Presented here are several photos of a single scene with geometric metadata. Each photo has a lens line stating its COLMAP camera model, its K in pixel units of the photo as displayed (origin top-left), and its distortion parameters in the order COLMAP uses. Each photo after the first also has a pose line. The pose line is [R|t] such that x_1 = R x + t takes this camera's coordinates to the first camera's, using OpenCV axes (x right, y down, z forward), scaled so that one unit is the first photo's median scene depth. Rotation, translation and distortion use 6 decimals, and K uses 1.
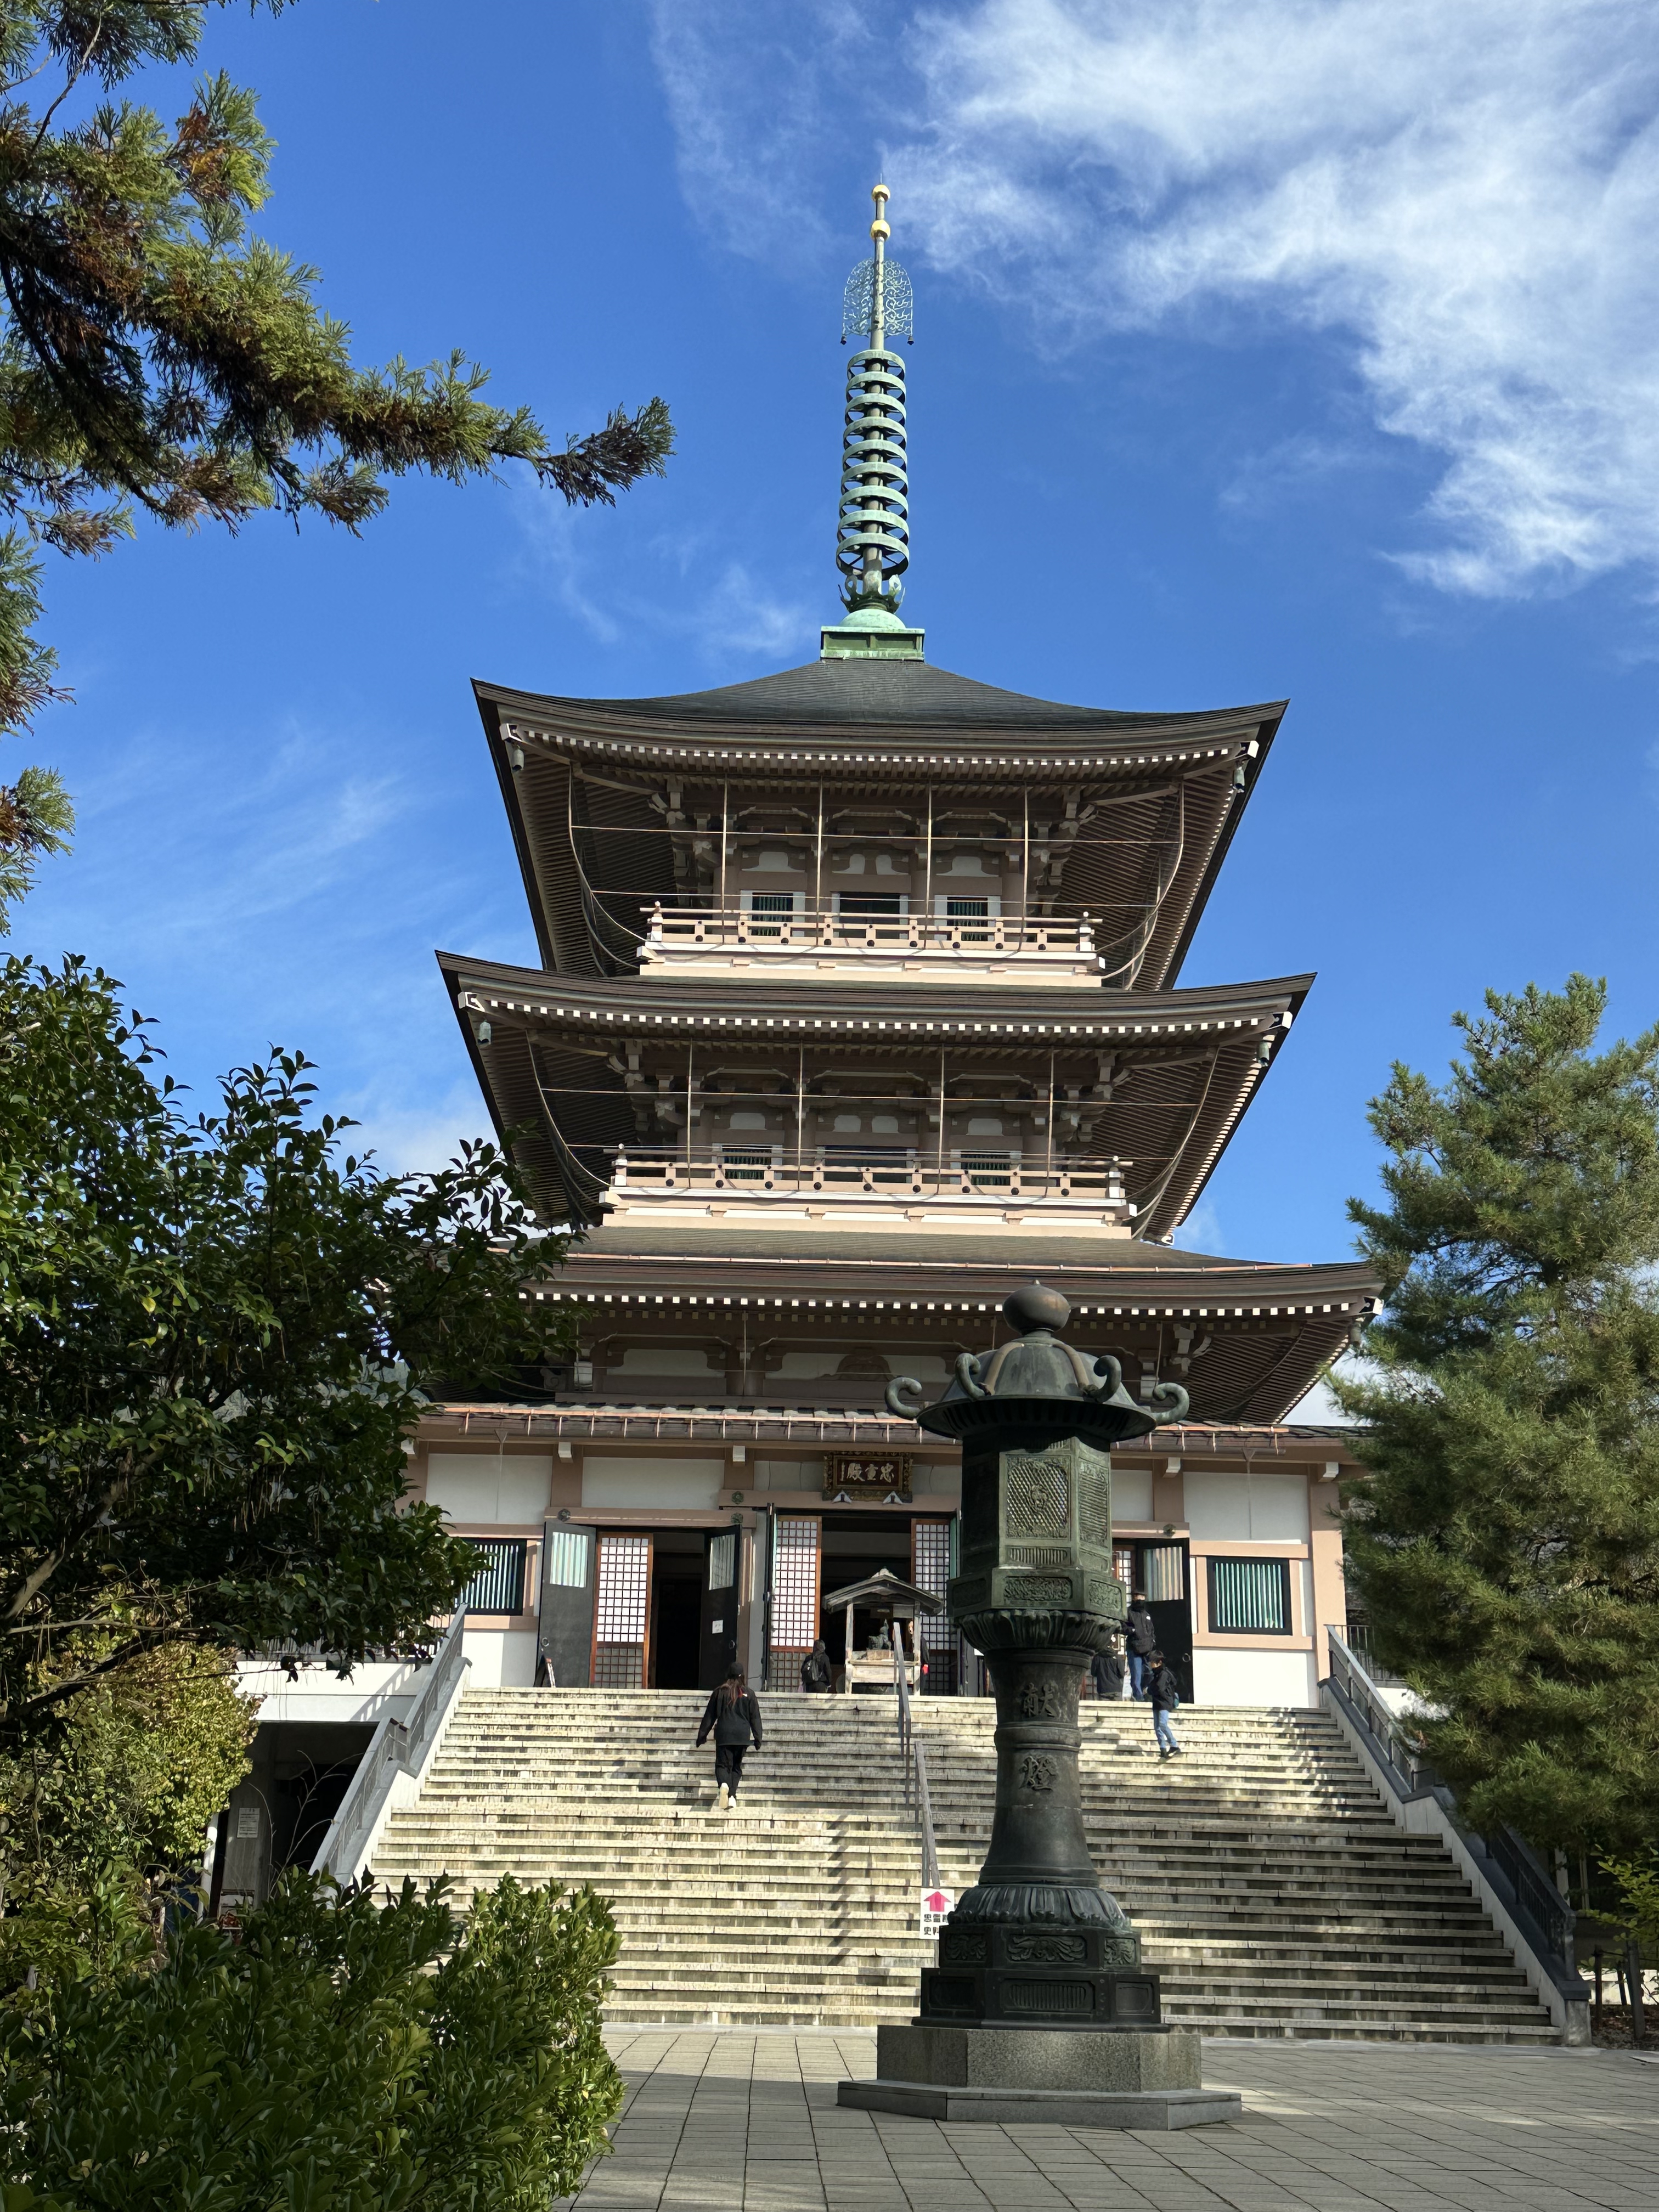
lens RADIAL K [[2549.2, 0, 812.9], [0, 2549.2, 1107.8], [0, 0, 1]] dist [0.114432, -0.072409]
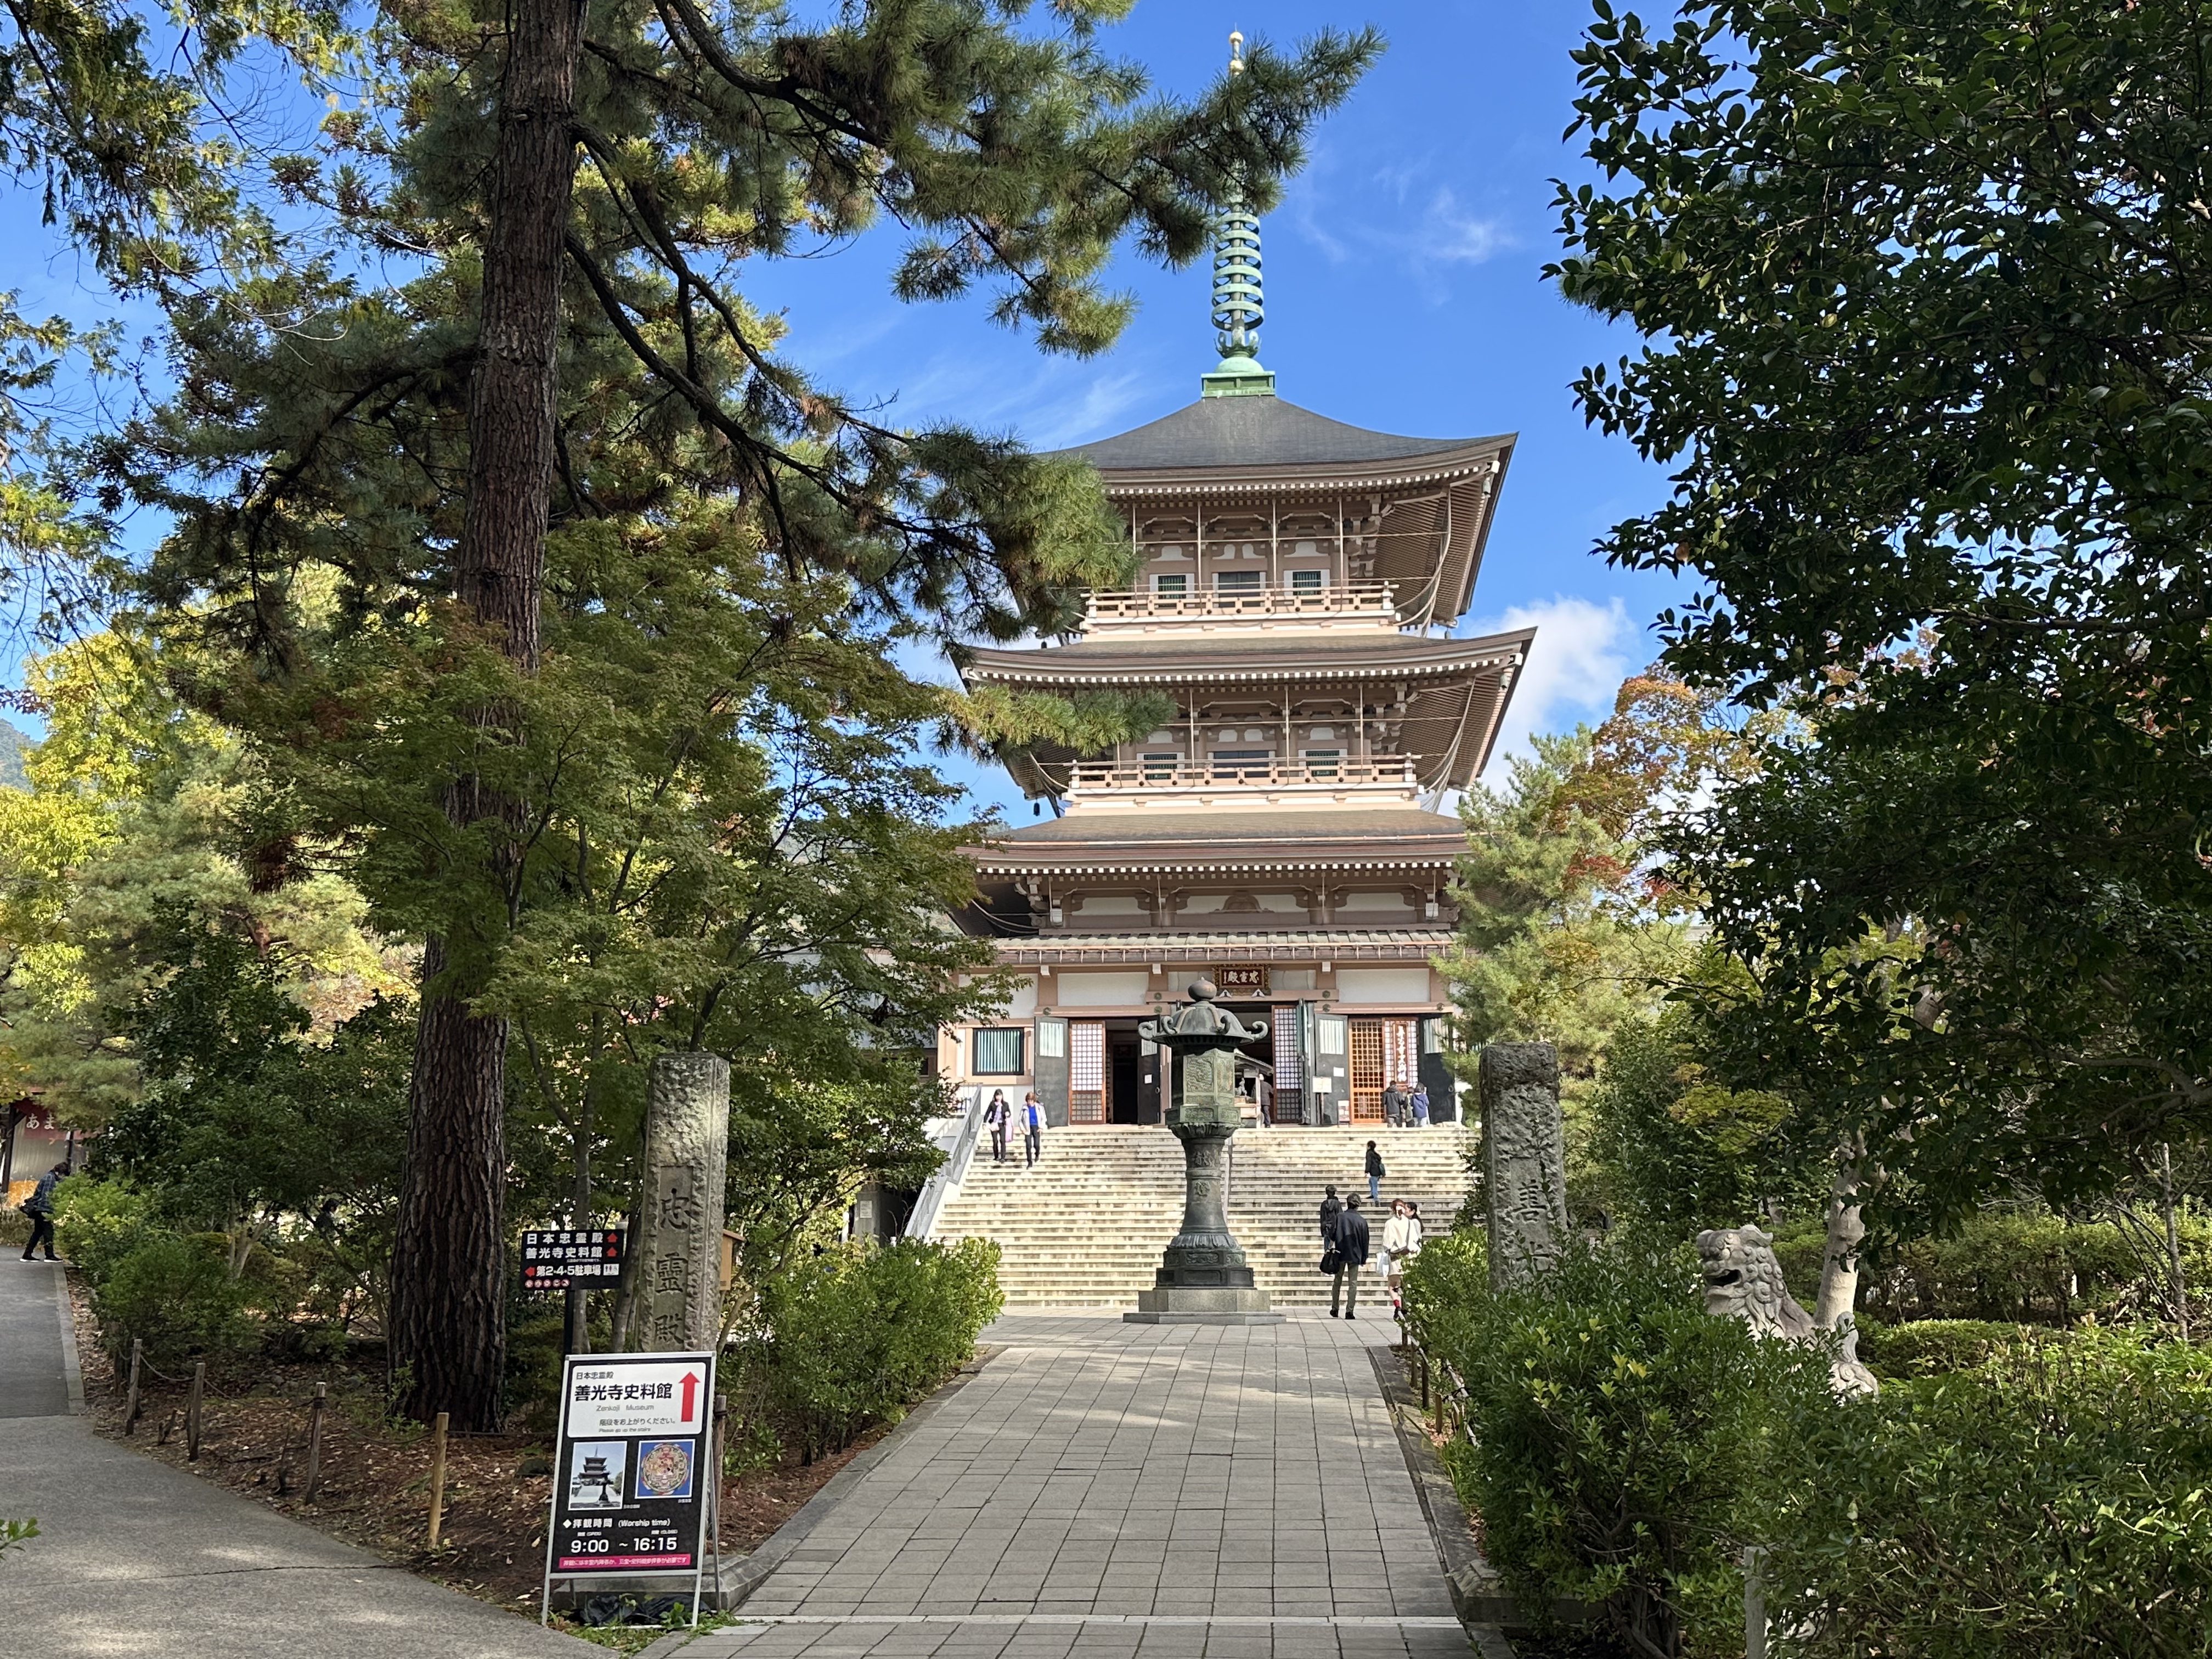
lens RADIAL K [[2187.5, 0, 1106.0], [0, 2187.5, 829.5], [0, 0, 1]] dist [0.105423, 0.010167]
pose [[0.995435, -0.042319, -0.085543, 0.053648], [0.051343, 0.993017, 0.106210, -0.084820], [0.080451, -0.110117, 0.990657, -0.285926]]
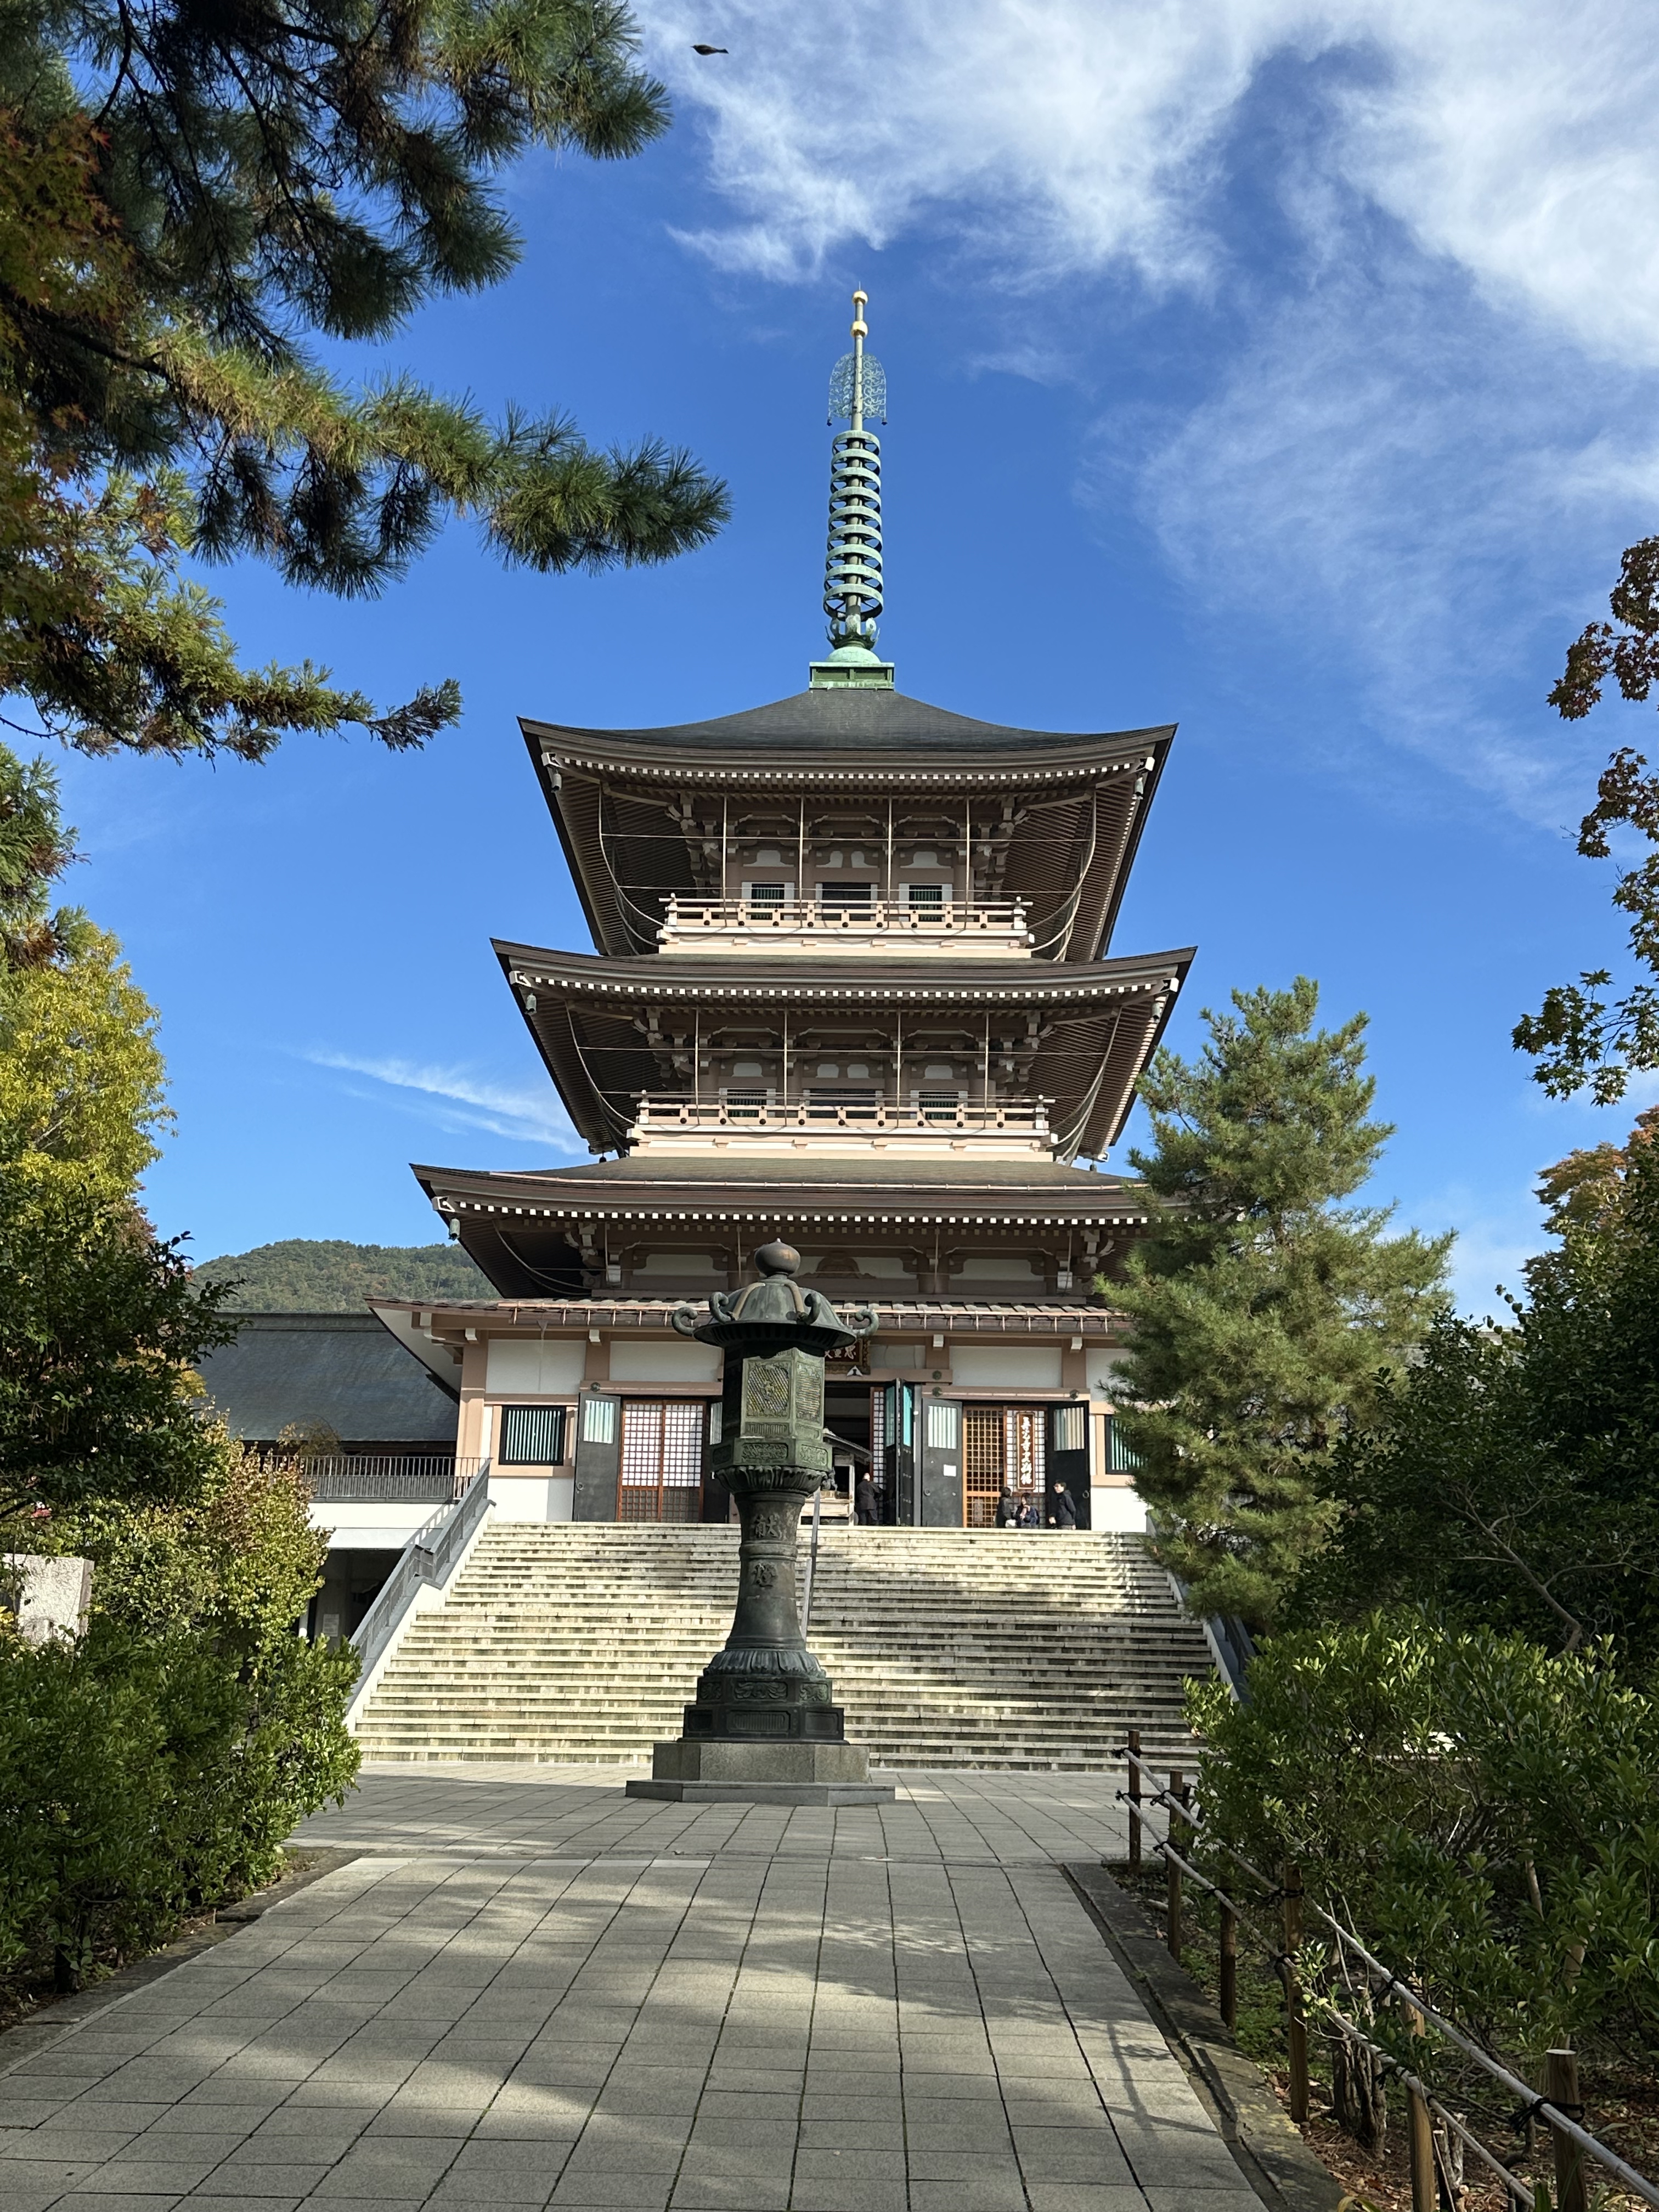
lens RADIAL K [[2187.5, 0, 829.5], [0, 2187.5, 1106.0], [0, 0, 1]] dist [0.105423, 0.010167]
pose [[0.999582, -0.011838, -0.026387, 0.046105], [0.012770, 0.999290, 0.035447, -0.015695], [0.025949, -0.035769, 0.999023, -0.071991]]
